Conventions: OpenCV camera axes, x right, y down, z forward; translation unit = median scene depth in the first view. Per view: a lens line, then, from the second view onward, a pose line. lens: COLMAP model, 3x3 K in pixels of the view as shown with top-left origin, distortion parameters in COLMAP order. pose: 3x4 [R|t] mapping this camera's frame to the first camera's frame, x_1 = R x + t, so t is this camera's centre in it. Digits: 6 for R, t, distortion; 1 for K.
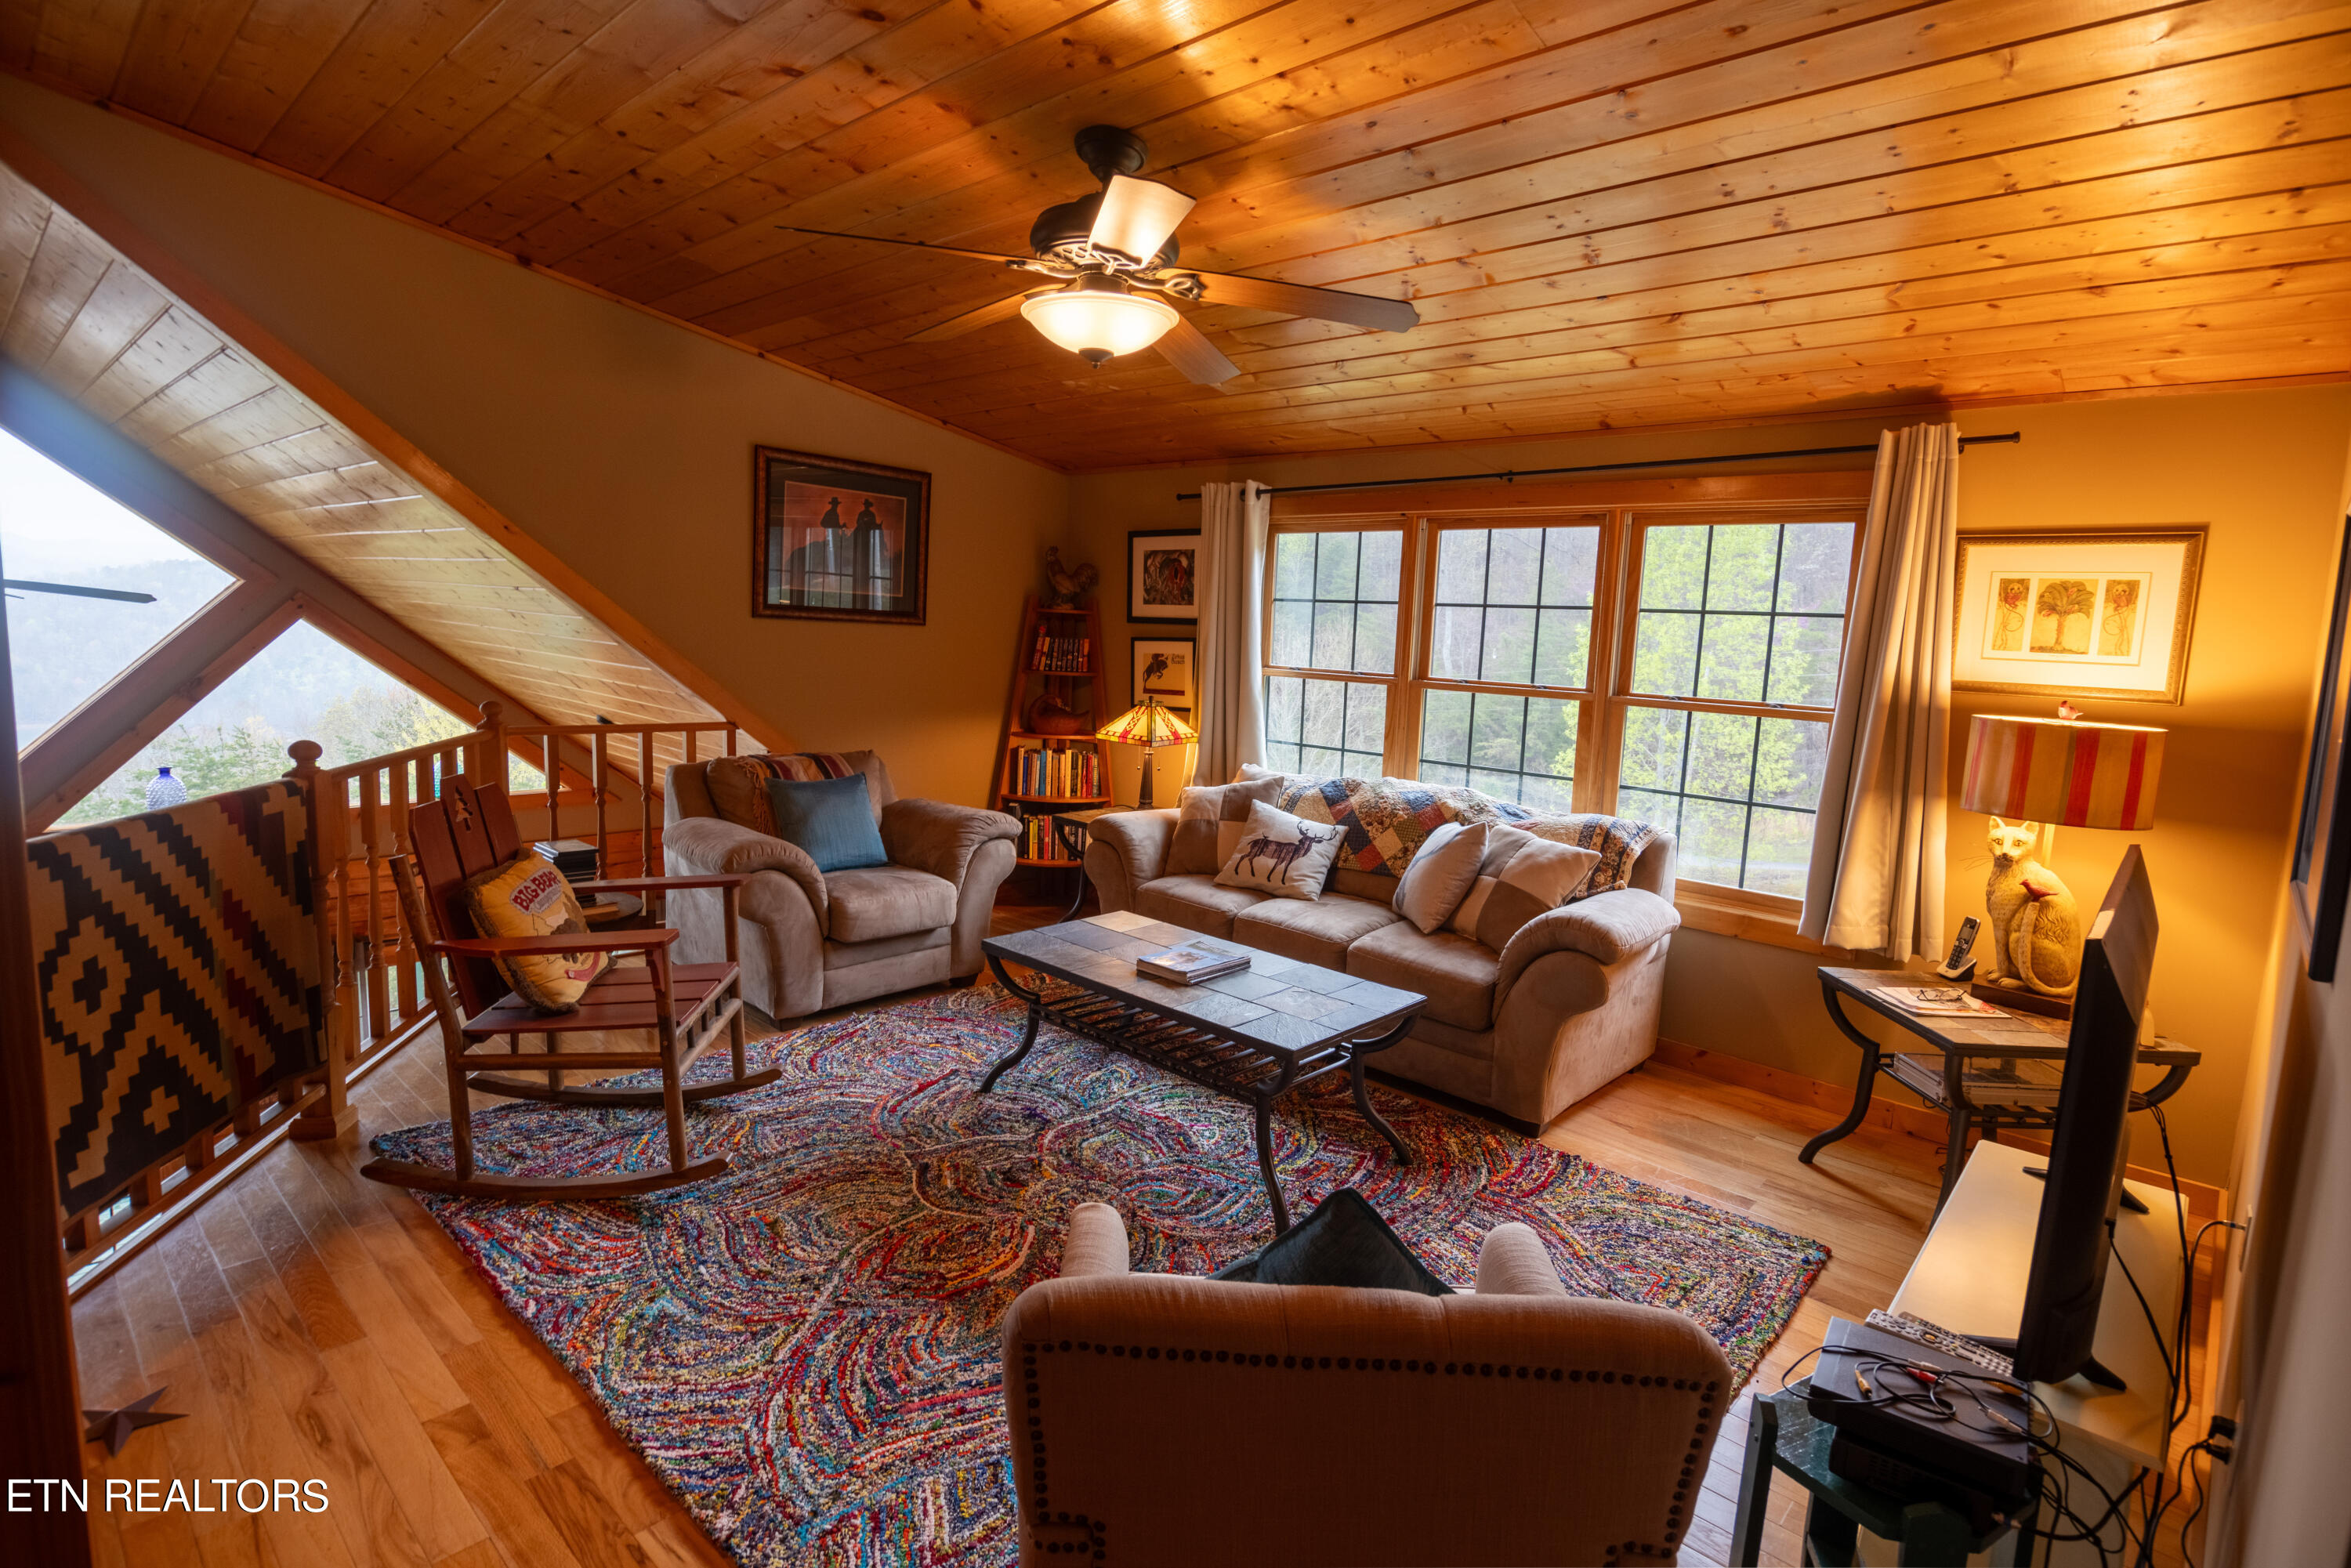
lens RADIAL K [[1174.0, 0, 1181.3], [0, 1174.0, 760.7], [0, 0, 1]] dist [-0.006312, -0.000385]
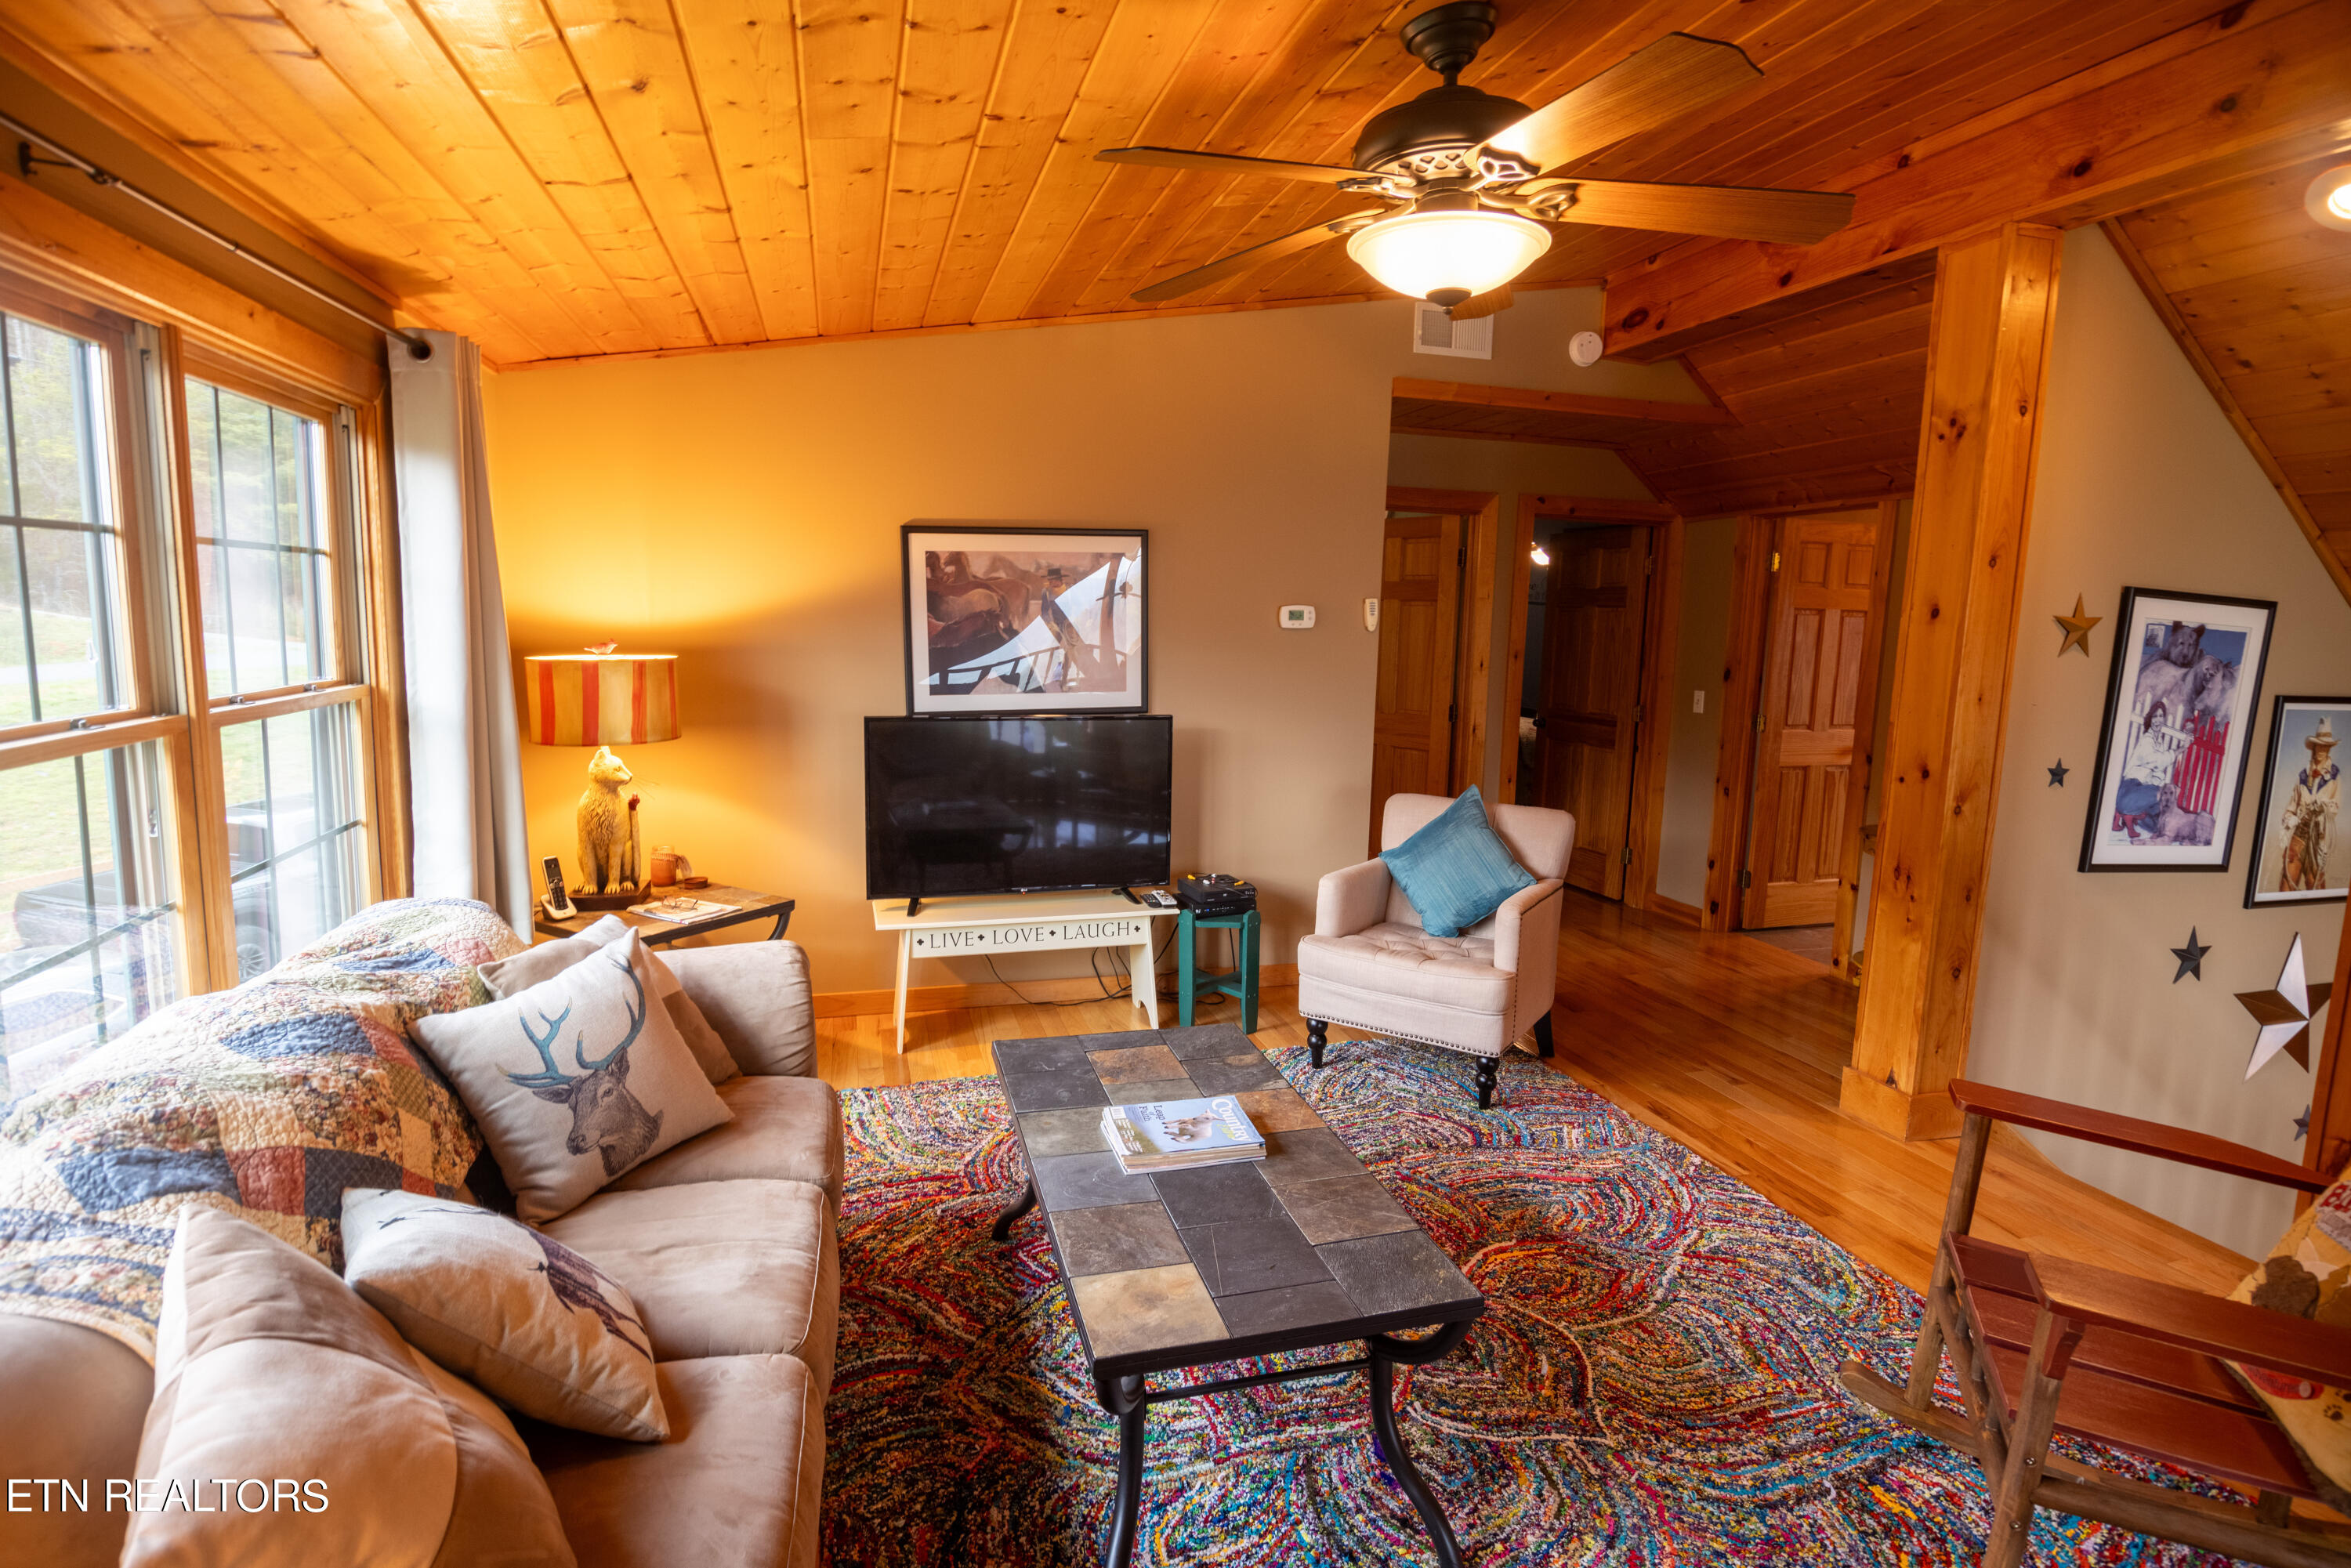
lens RADIAL K [[1174.0, 0, 1181.3], [0, 1174.0, 760.7], [0, 0, 1]] dist [-0.006312, -0.000385]
pose [[-0.856869, -0.129868, 0.498909, -0.329838], [-0.001361, 0.968317, 0.249719, -0.223729], [-0.515533, 0.213297, -0.829898, 1.697339]]
